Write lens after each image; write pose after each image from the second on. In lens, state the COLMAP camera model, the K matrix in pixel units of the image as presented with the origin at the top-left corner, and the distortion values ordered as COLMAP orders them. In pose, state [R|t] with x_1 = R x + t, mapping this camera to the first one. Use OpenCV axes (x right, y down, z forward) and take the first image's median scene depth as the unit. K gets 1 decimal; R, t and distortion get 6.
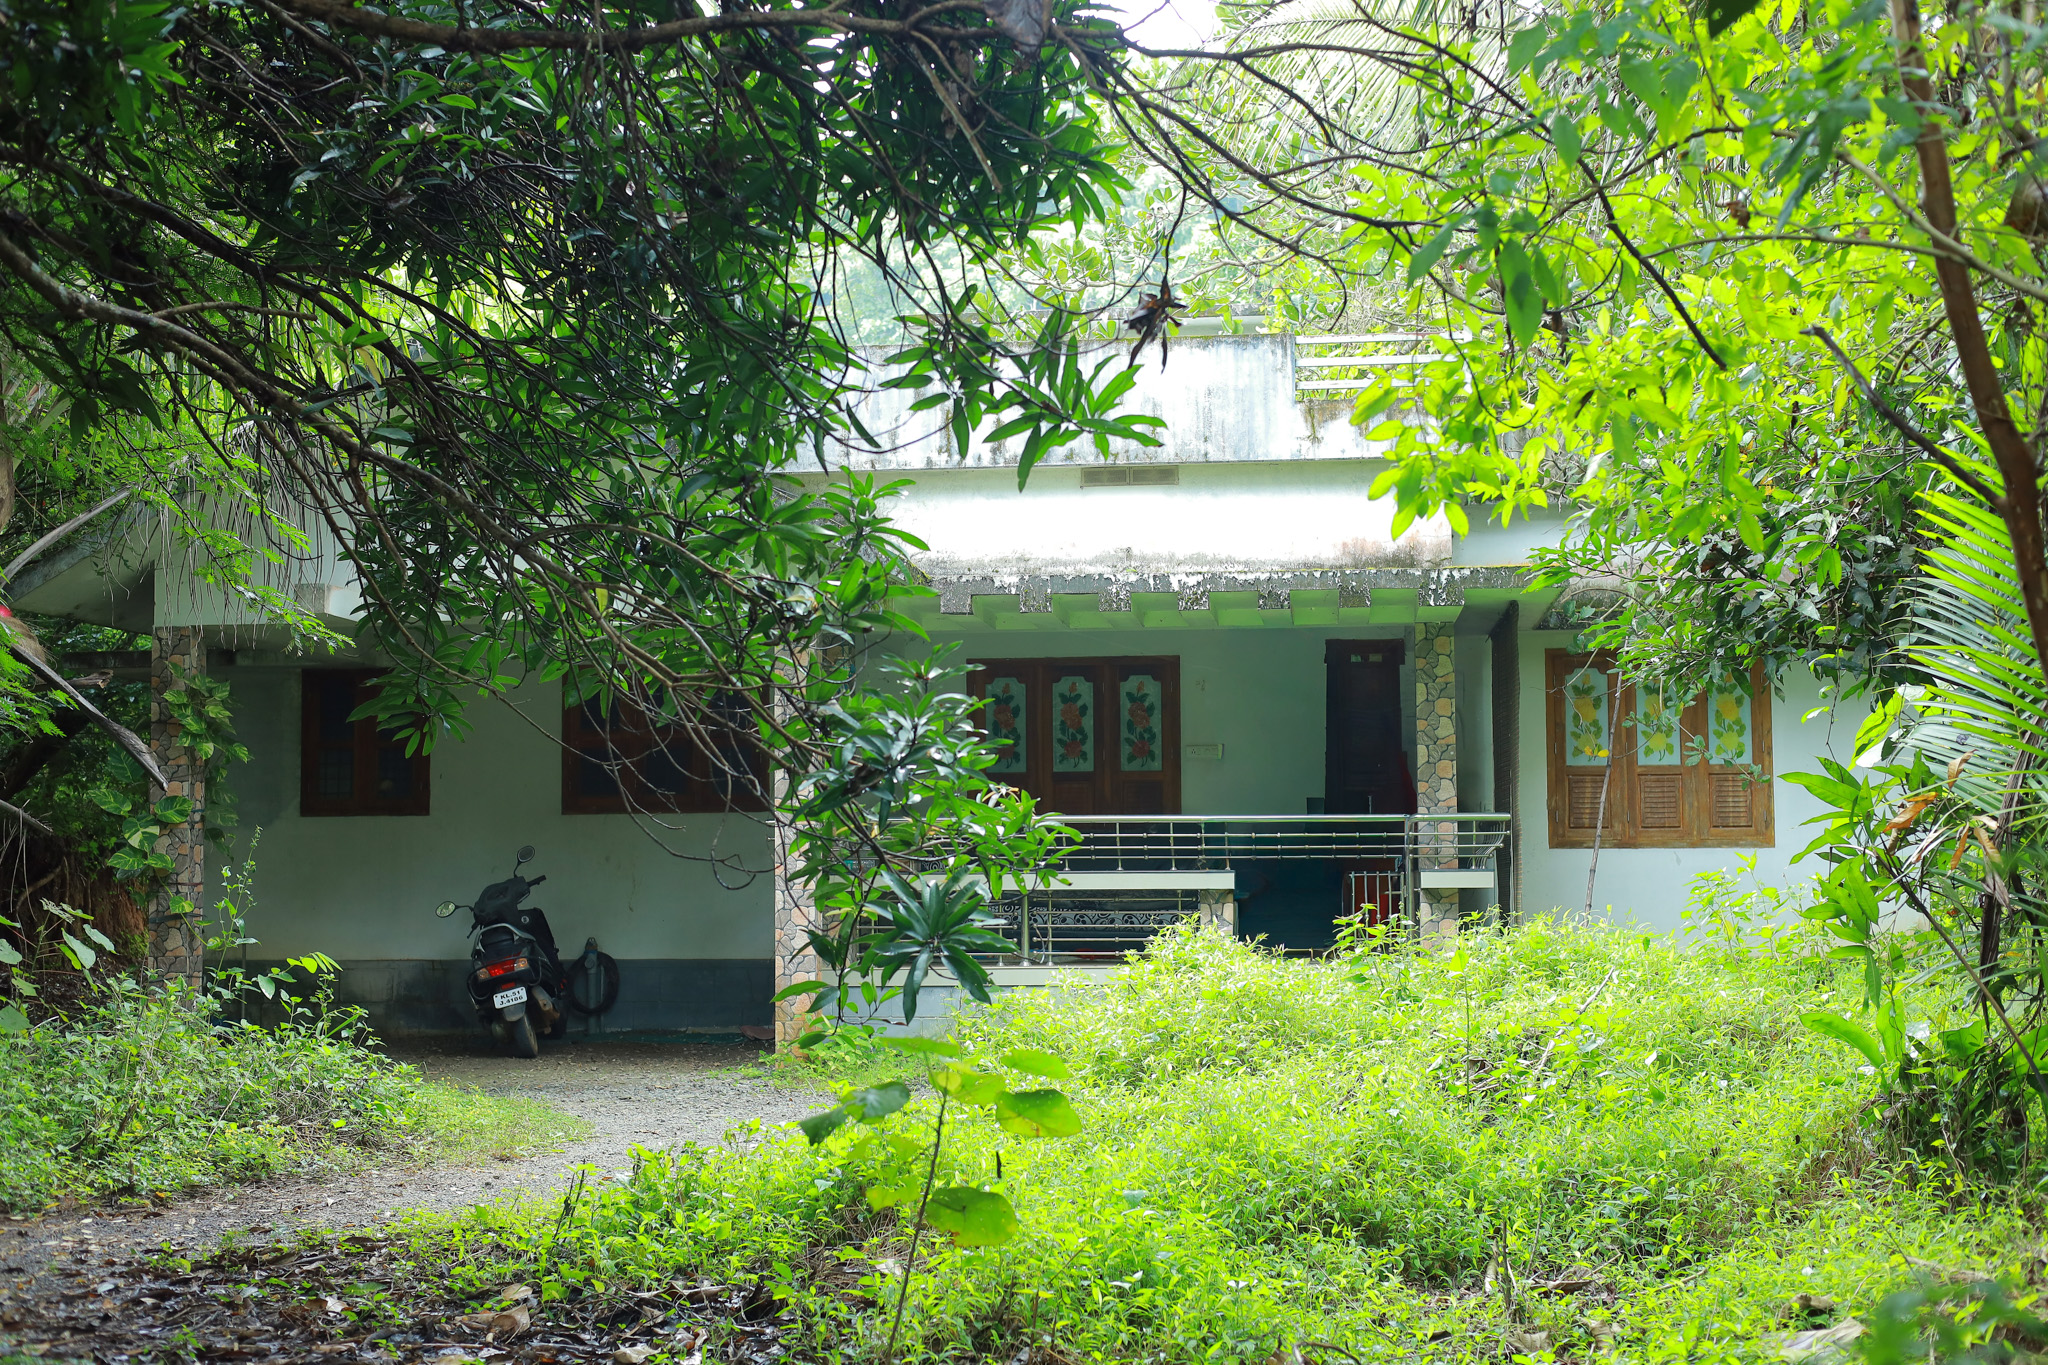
lens RADIAL K [[2839.3, 0, 1024.0], [0, 2839.3, 682.5], [0, 0, 1]] dist [0.076991, -0.296532]
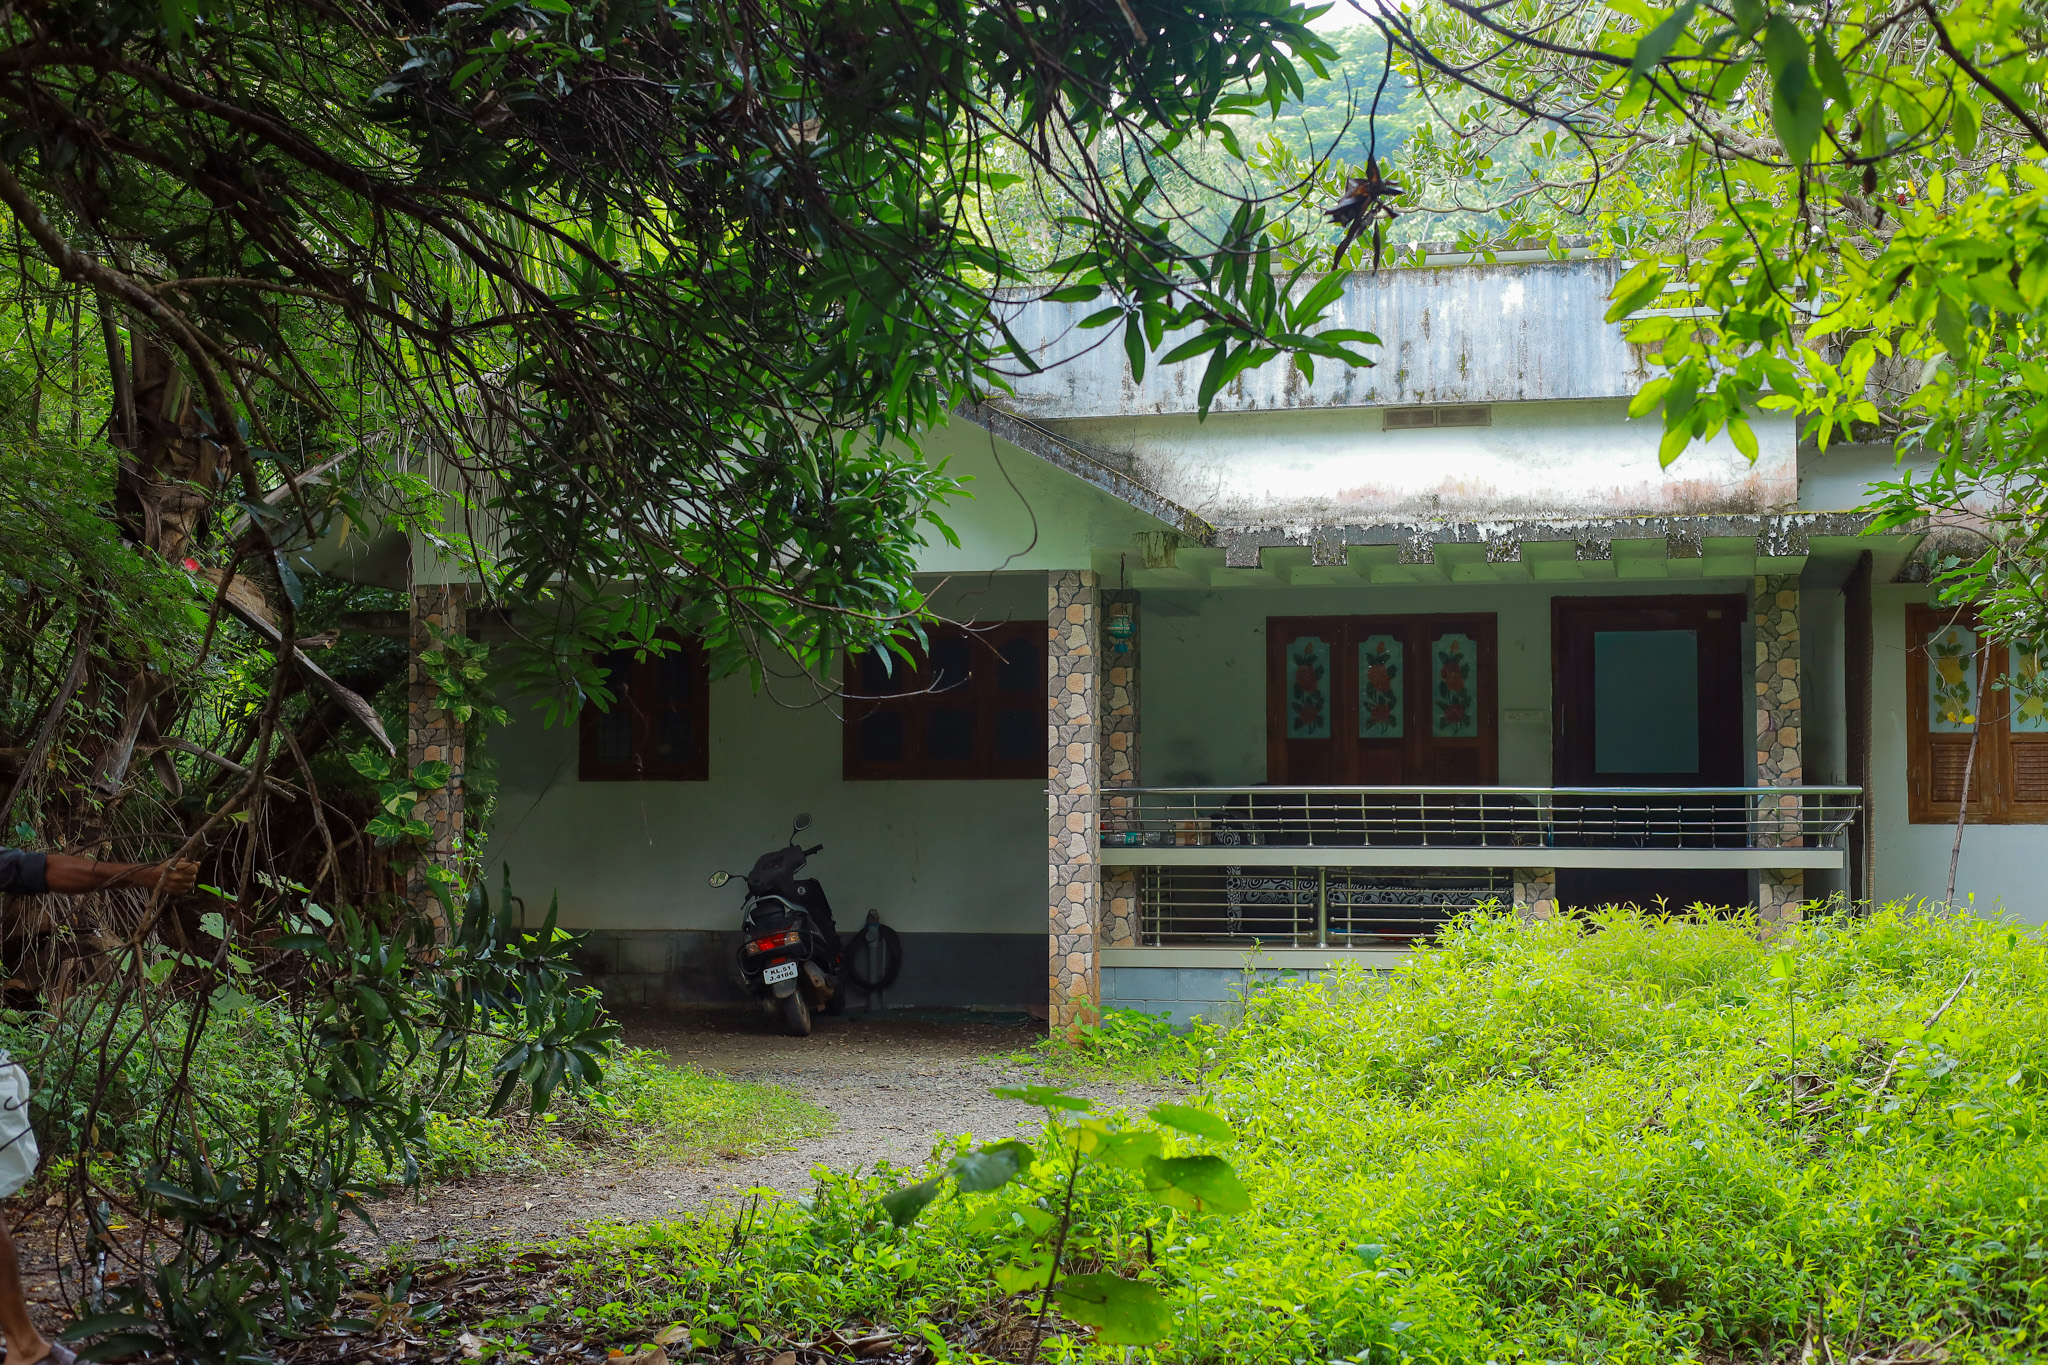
lens RADIAL K [[2839.3, 0, 1024.0], [0, 2839.3, 682.5], [0, 0, 1]] dist [0.076991, -0.296532]
pose [[0.992302, 0.000570, -0.123839, 0.023150], [0.001198, 0.999899, 0.014194, -0.000024], [0.123834, -0.014233, 0.992201, 0.085169]]
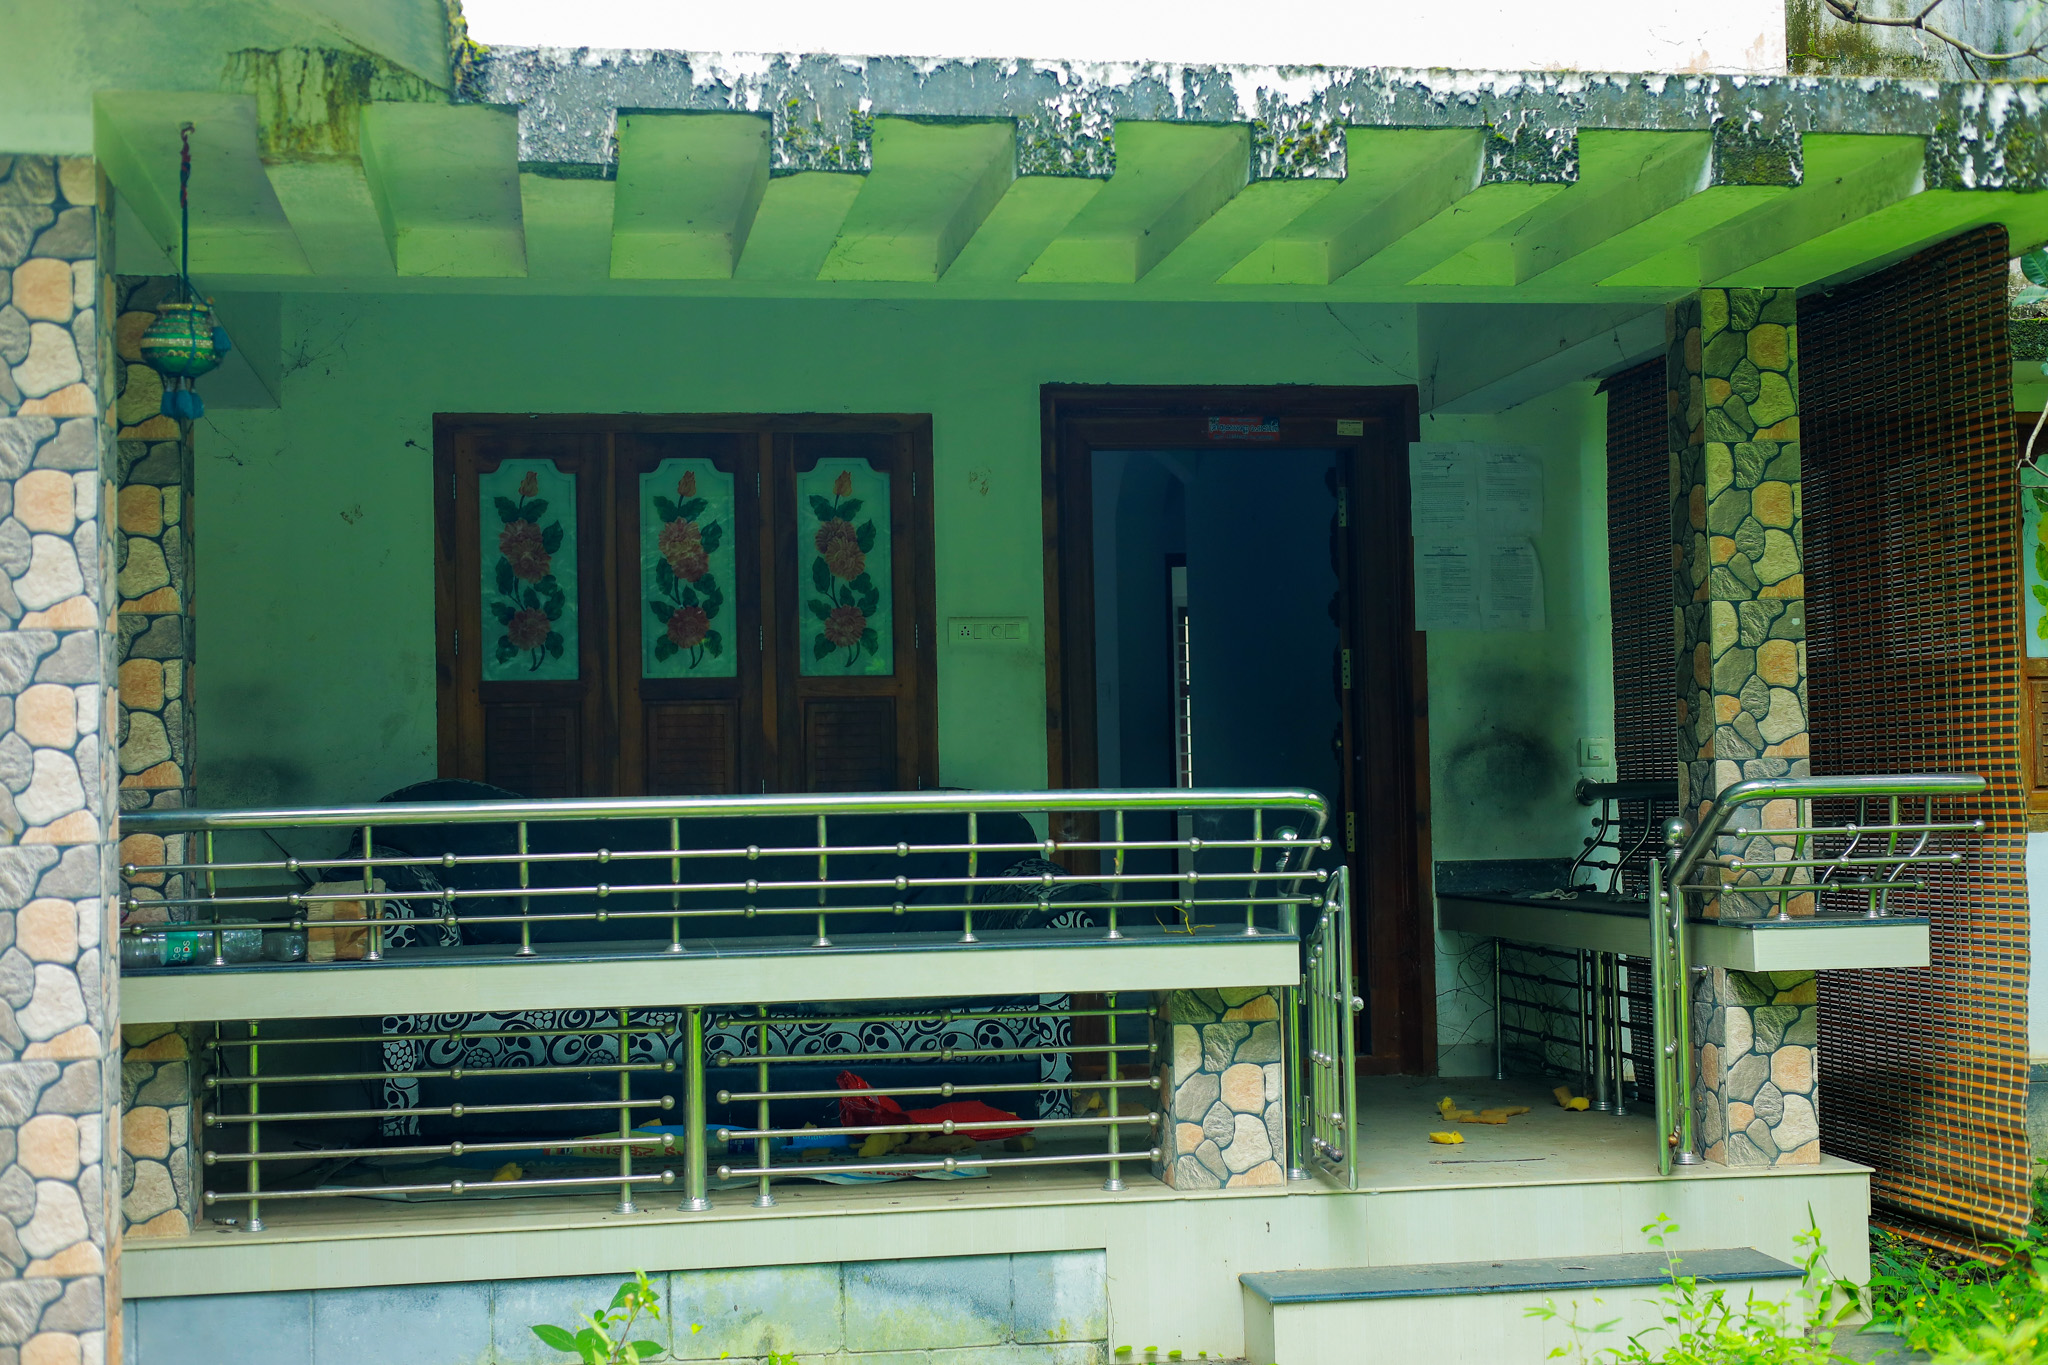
lens RADIAL K [[2839.3, 0, 1024.0], [0, 2839.3, 682.5], [0, 0, 1]] dist [0.076991, -0.296532]
pose [[0.962376, -0.002753, 0.271707, -0.071448], [-0.004671, 0.999633, 0.026673, 0.028240], [-0.271681, -0.026938, 0.962010, 0.792810]]
